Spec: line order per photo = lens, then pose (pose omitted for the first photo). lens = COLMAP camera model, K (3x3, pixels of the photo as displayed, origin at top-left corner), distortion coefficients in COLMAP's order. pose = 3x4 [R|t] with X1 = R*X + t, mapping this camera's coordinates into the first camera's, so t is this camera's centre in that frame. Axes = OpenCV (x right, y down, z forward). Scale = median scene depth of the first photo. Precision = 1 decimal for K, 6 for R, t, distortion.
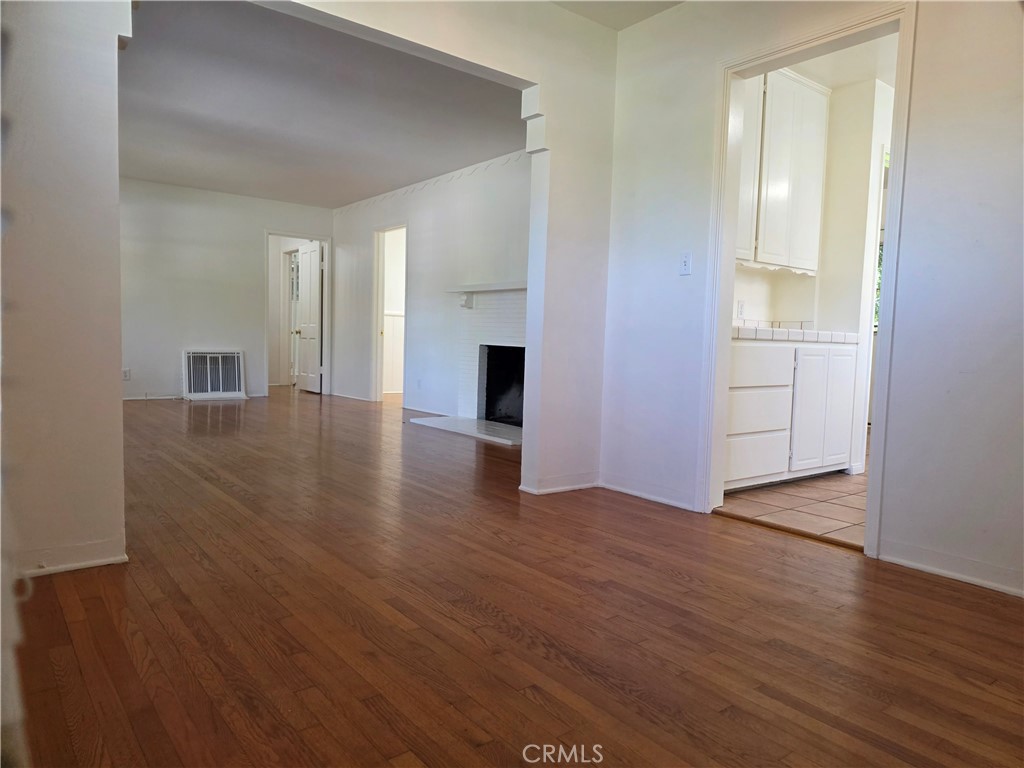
lens RADIAL K [[691.7, 0, 517.0], [0, 691.7, 380.2], [0, 0, 1]] dist [0.037007, -0.029461]
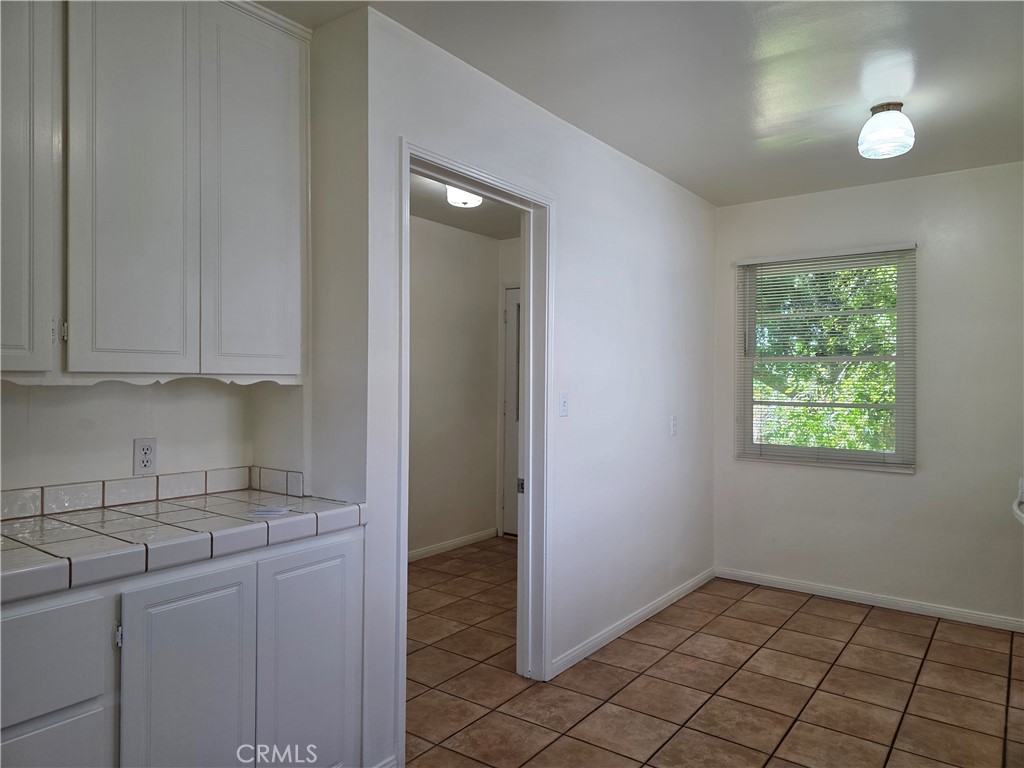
lens RADIAL K [[691.7, 0, 517.0], [0, 691.7, 380.2], [0, 0, 1]] dist [0.037007, -0.029461]
pose [[0.967621, -0.026163, 0.251050, 0.457683], [0.041753, 0.997502, -0.056976, -0.119131], [-0.248932, 0.065613, 0.966296, 0.476080]]
